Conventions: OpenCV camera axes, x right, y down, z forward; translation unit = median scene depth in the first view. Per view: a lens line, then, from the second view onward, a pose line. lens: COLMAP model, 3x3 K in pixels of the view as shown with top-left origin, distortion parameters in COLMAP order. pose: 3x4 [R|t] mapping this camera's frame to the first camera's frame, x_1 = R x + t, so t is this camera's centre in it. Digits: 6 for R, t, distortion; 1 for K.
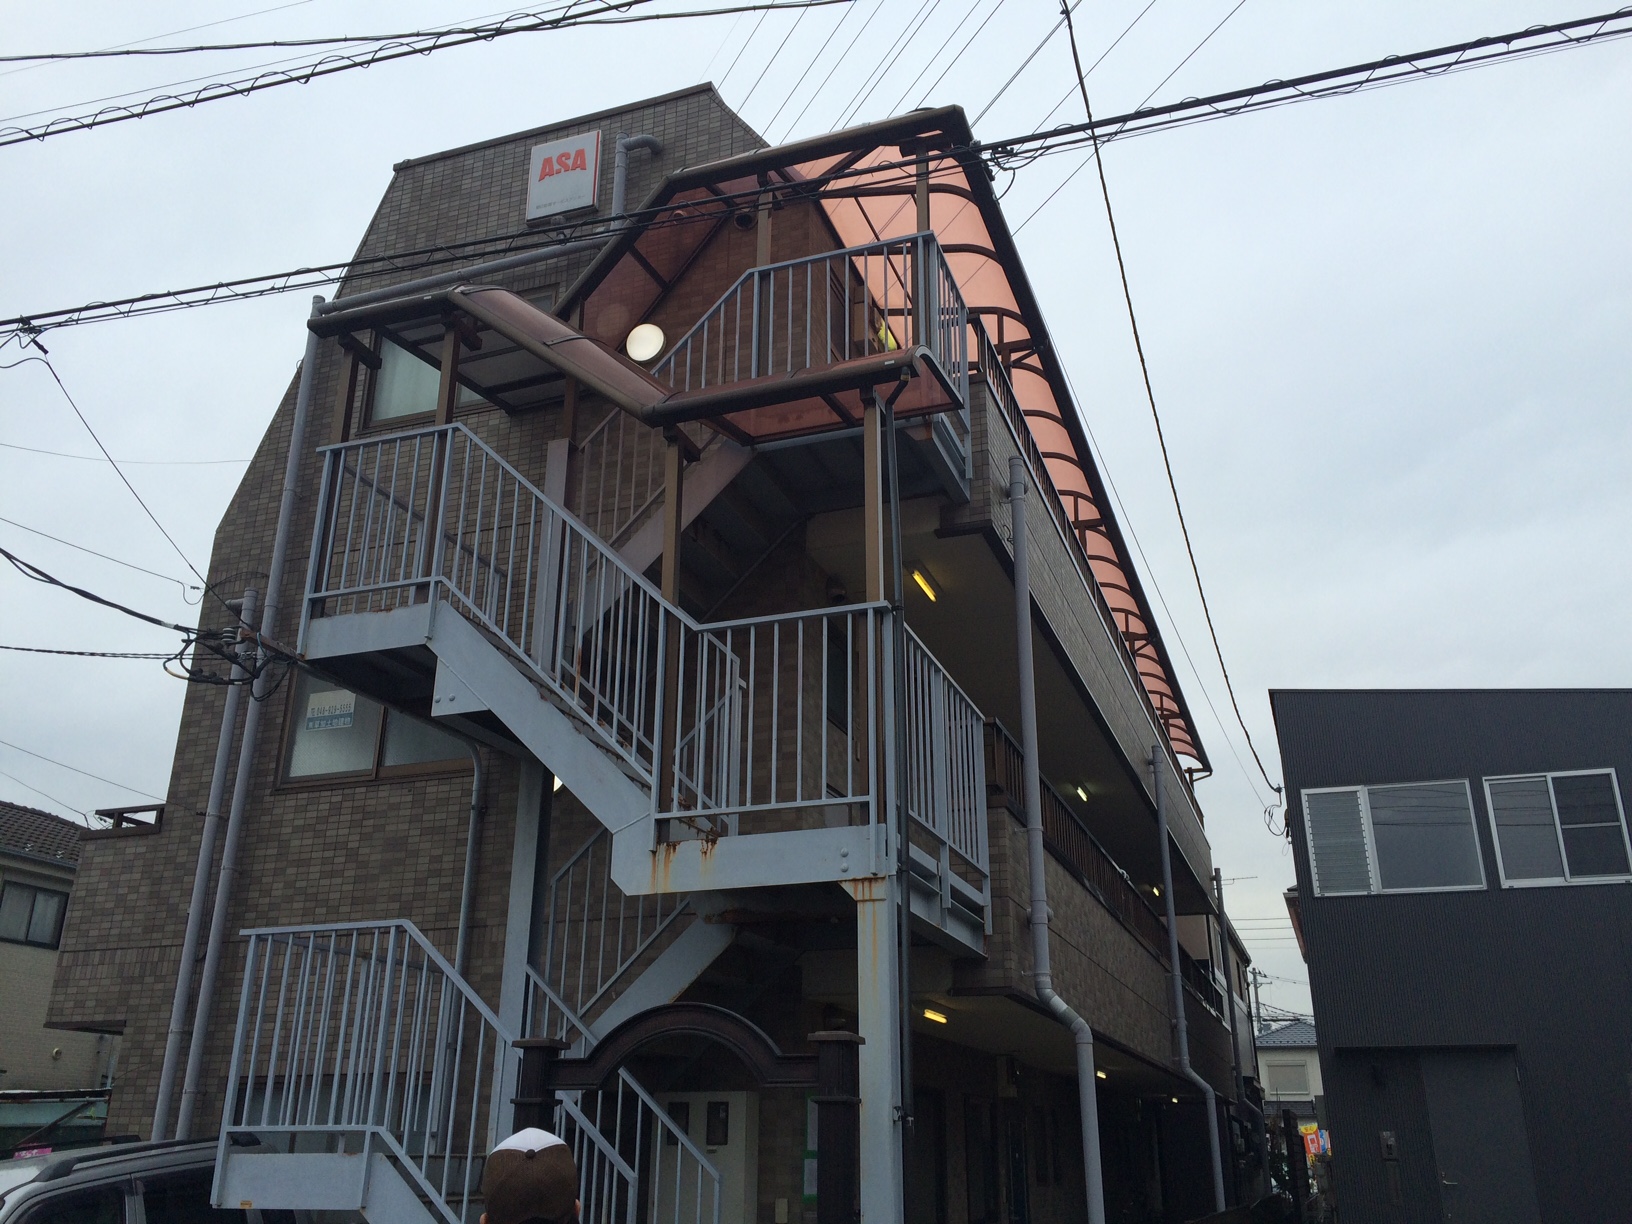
lens RADIAL K [[1402.0, 0, 816.0], [0, 1402.0, 612.0], [0, 0, 1]] dist [0.087022, -0.111838]
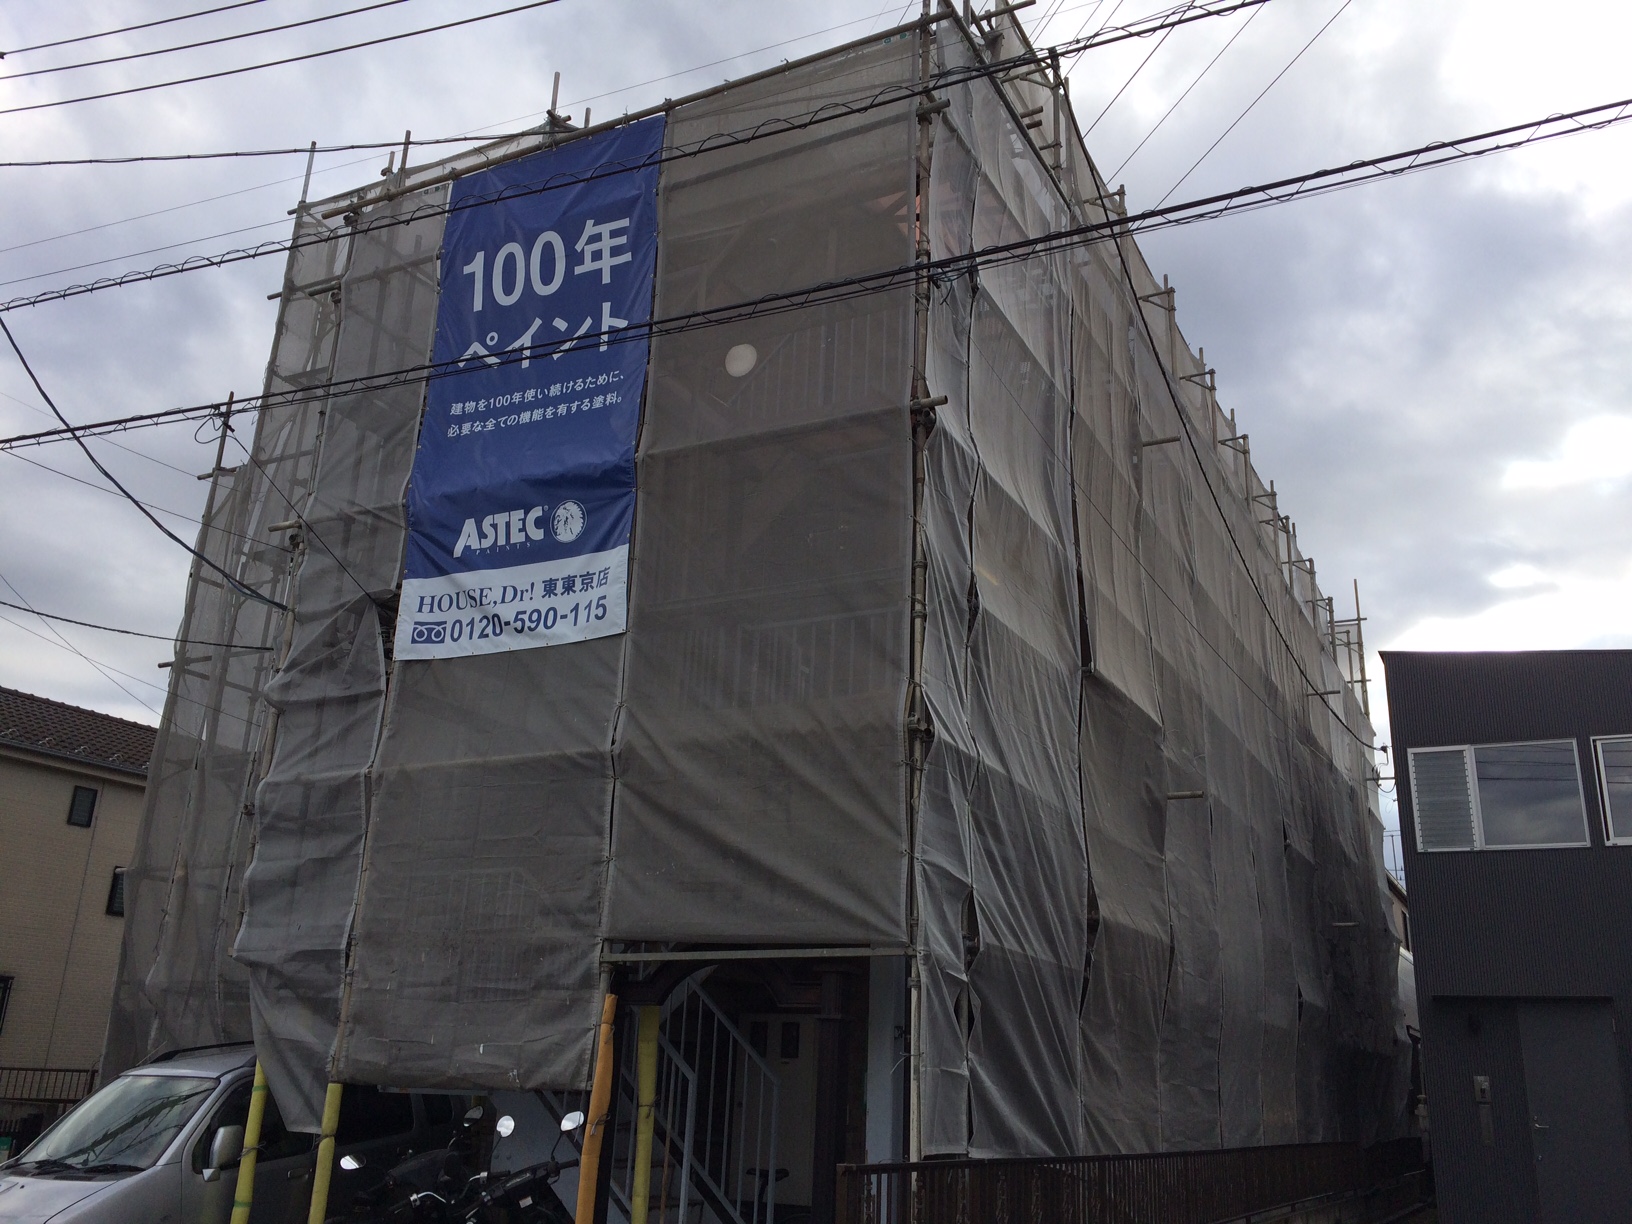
lens RADIAL K [[1402.0, 0, 816.0], [0, 1402.0, 612.0], [0, 0, 1]] dist [0.087022, -0.111838]
pose [[0.991579, -0.008513, -0.129226, 0.079766], [0.013840, 0.999089, 0.040380, -0.032657], [0.128764, -0.041829, 0.990793, -0.112215]]
